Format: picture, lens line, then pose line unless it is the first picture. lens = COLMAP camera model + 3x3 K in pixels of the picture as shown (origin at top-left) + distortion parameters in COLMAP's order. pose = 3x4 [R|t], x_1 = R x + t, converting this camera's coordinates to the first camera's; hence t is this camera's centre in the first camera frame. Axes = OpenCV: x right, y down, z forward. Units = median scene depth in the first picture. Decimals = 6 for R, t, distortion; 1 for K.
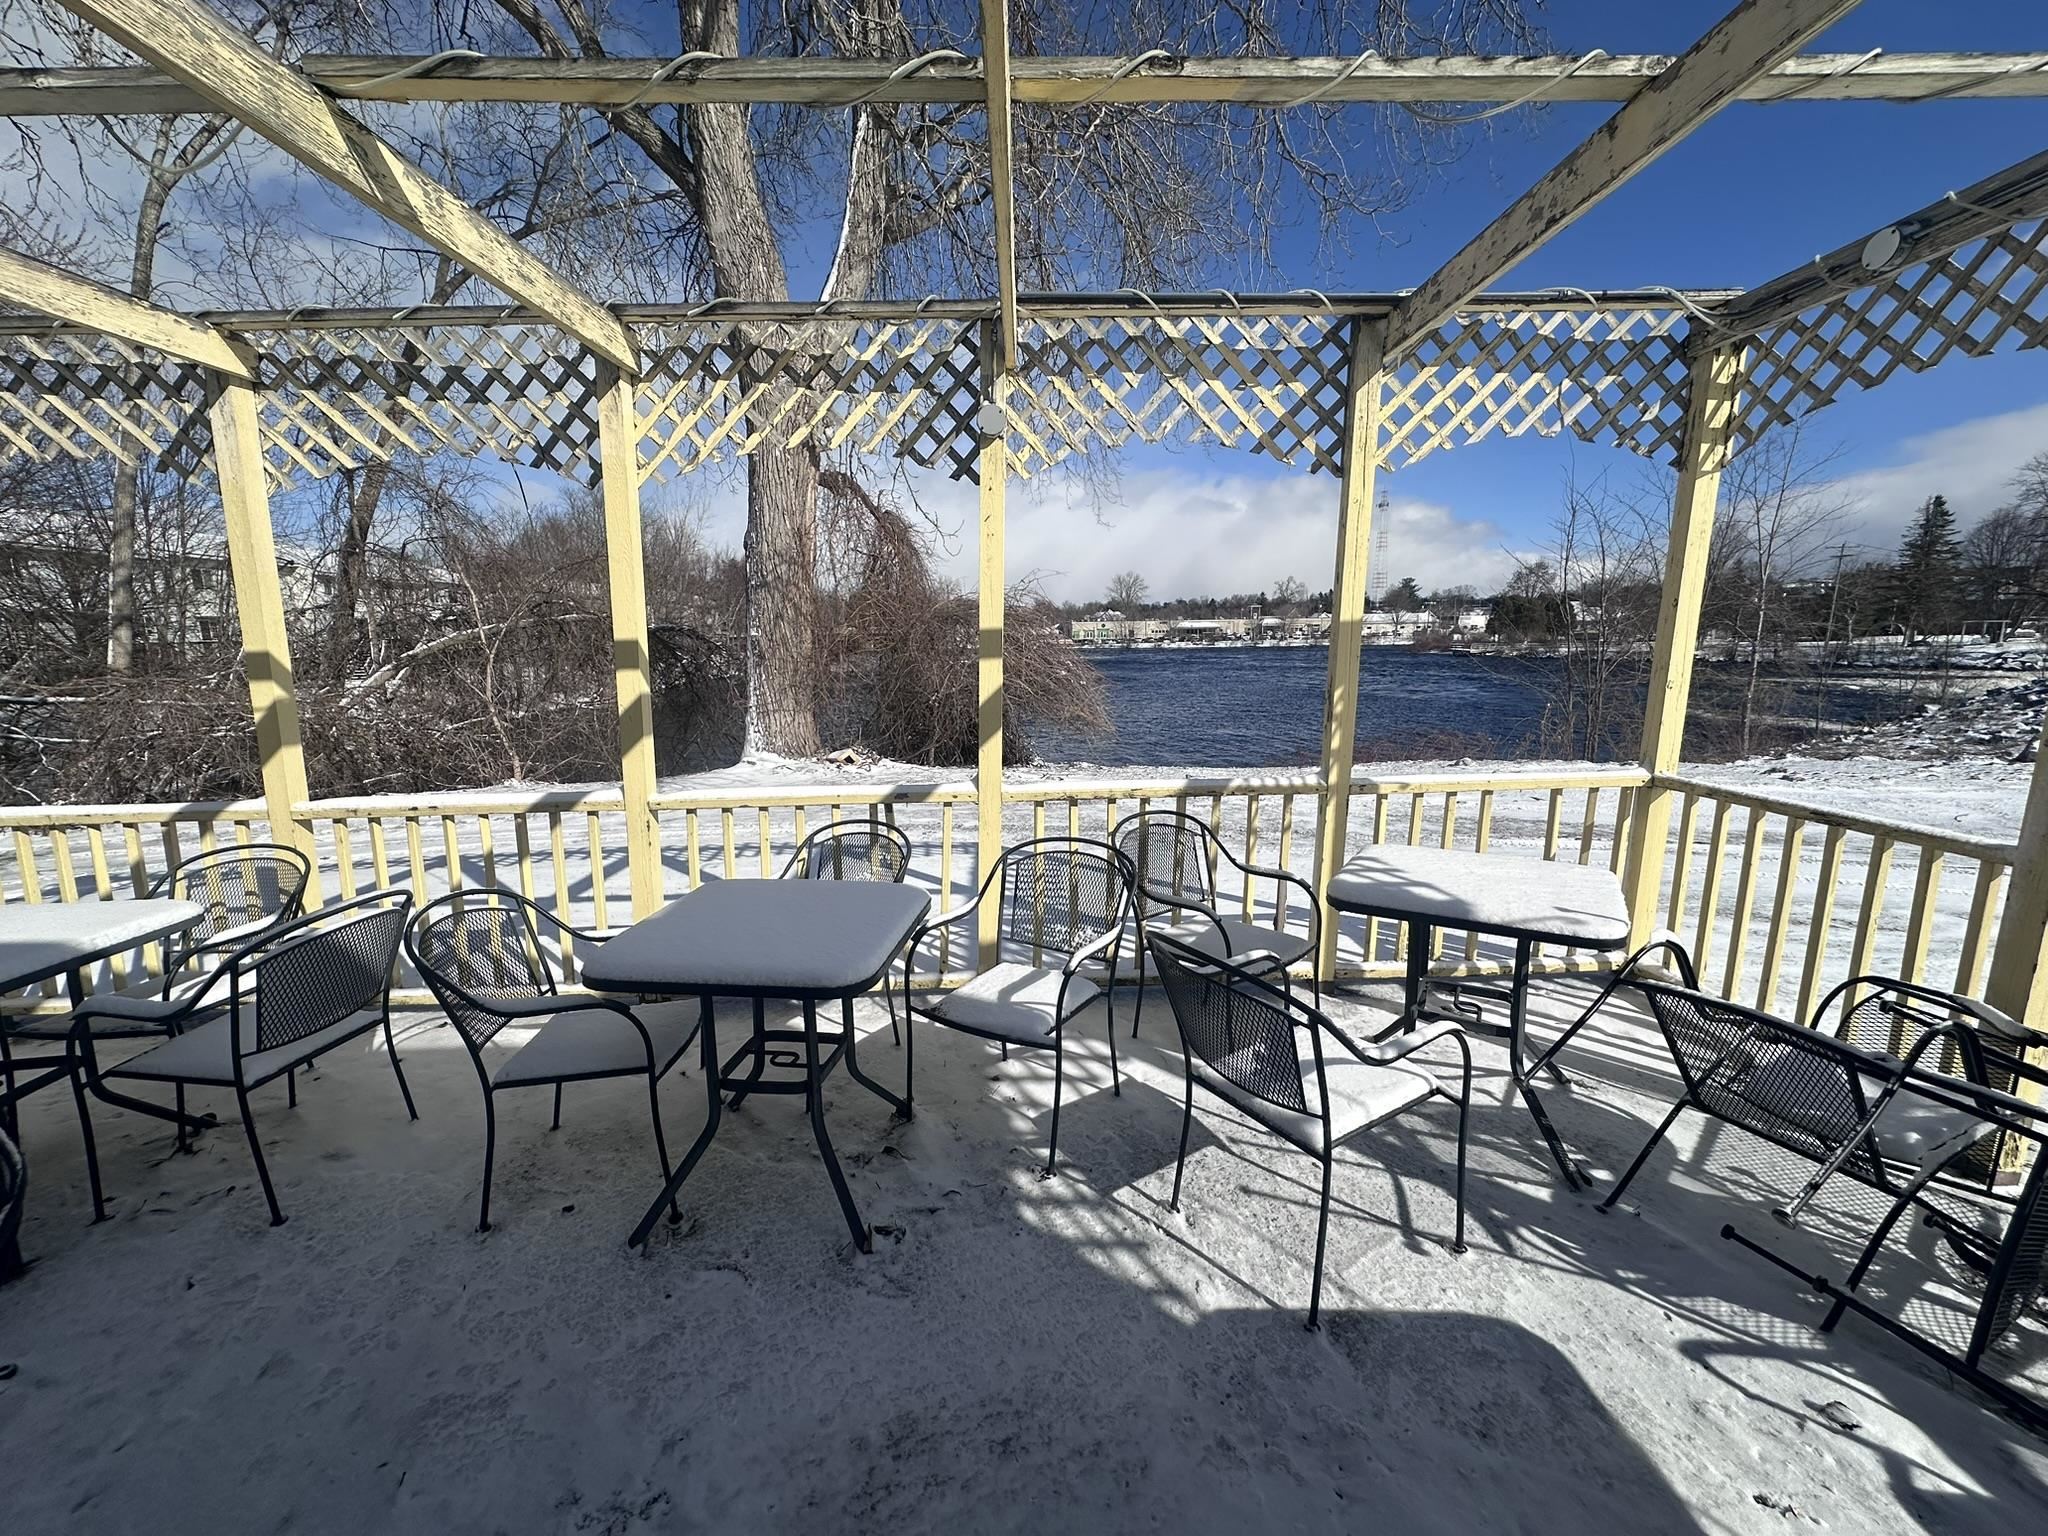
lens RADIAL K [[813.3, 0, 1021.5], [0, 813.3, 765.2], [0, 0, 1]] dist [-0.000870, -0.000423]
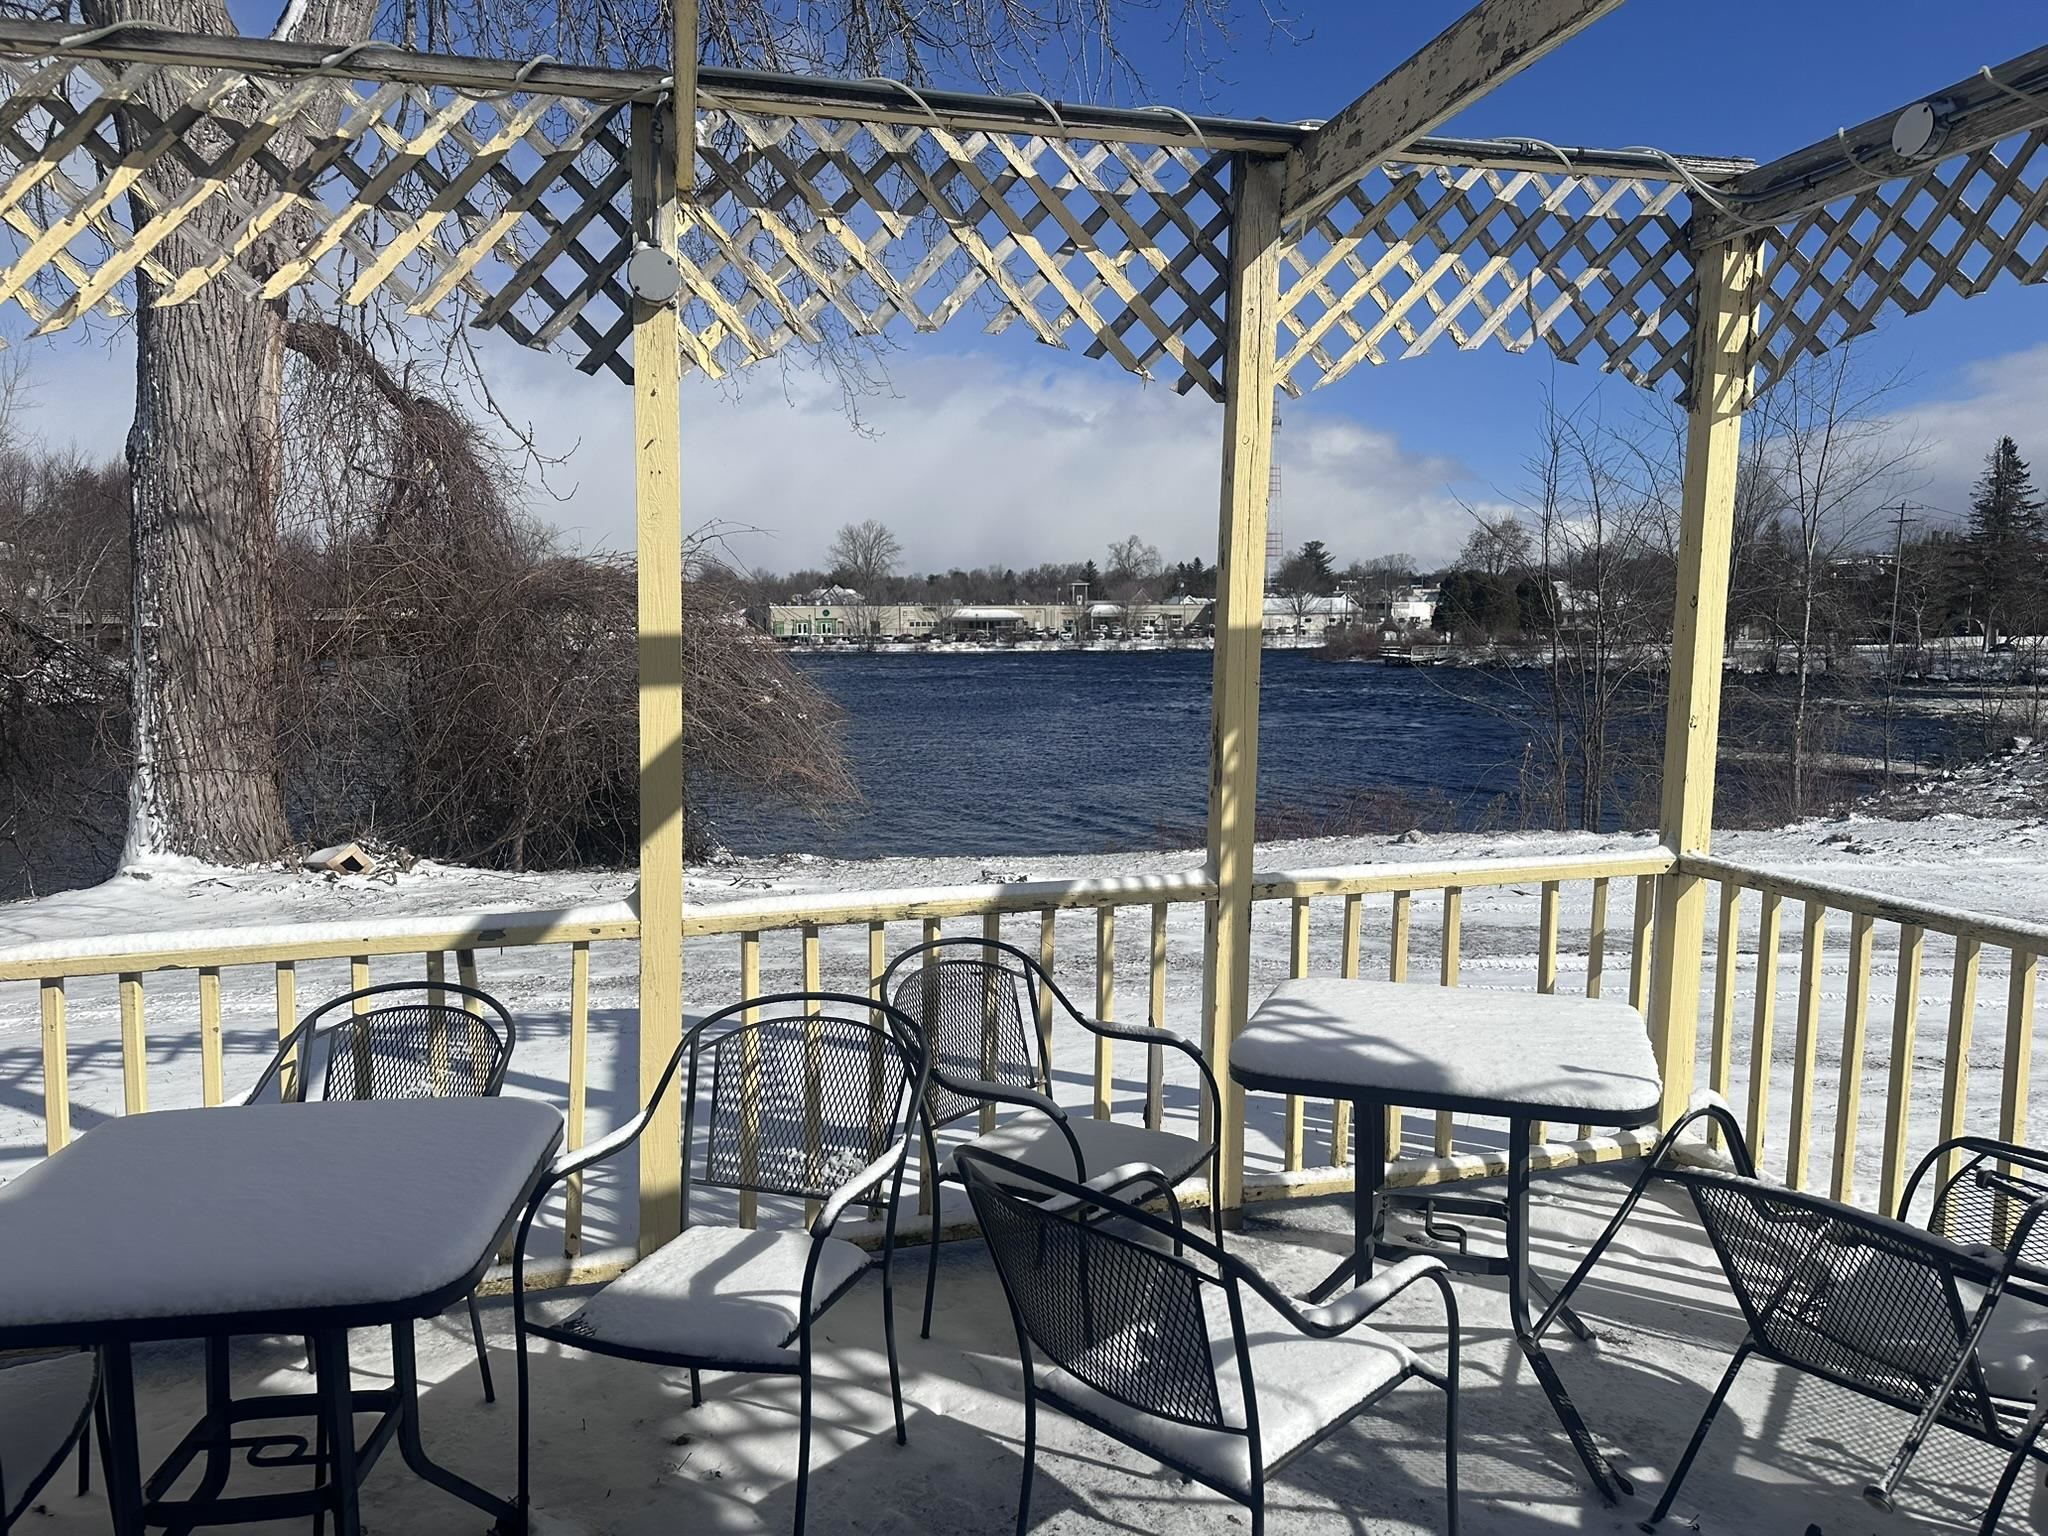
lens RADIAL K [[1429.6, 0, 1022.1], [0, 1429.6, 774.5], [0, 0, 1]] dist [0.065567, -0.074803]
pose [[0.972043, -0.016344, 0.234232, -0.028053], [0.029420, 0.998191, -0.052439, -0.009140], [-0.232952, 0.057864, 0.970765, -0.035840]]
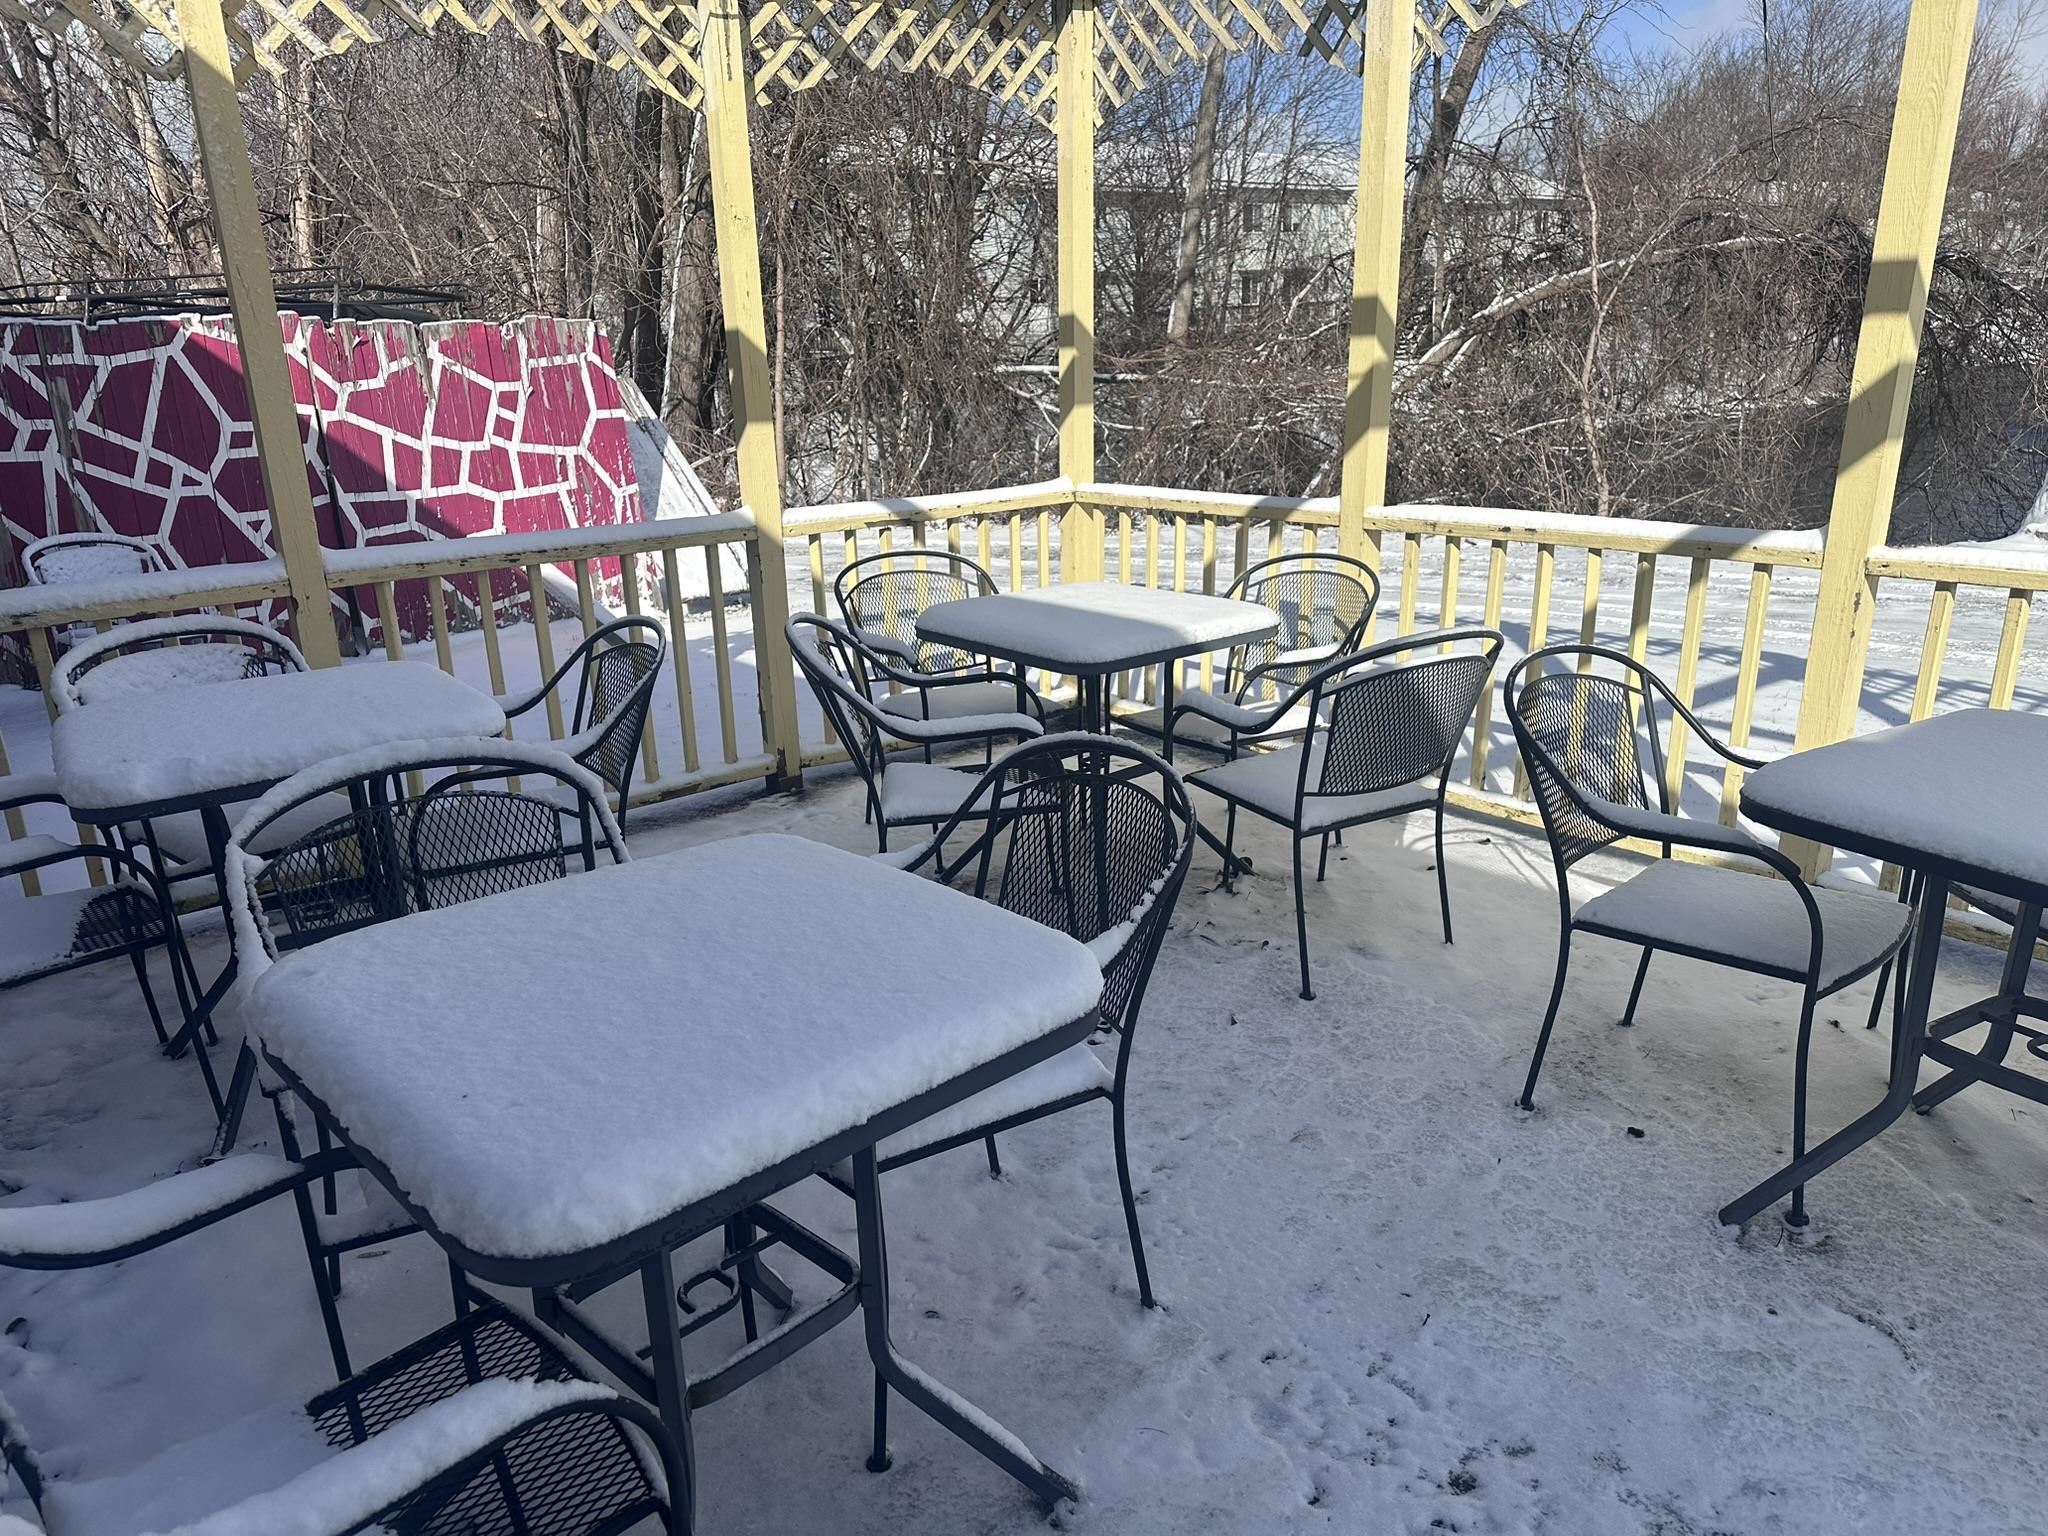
lens RADIAL K [[1429.6, 0, 1023.2], [0, 1429.6, 763.8], [0, 0, 1]] dist [0.065567, -0.074803]
pose [[0.602613, 0.231329, -0.763770, -0.011461], [-0.104869, 0.971720, 0.211571, 0.034353], [0.791113, -0.047400, 0.609831, -0.094321]]
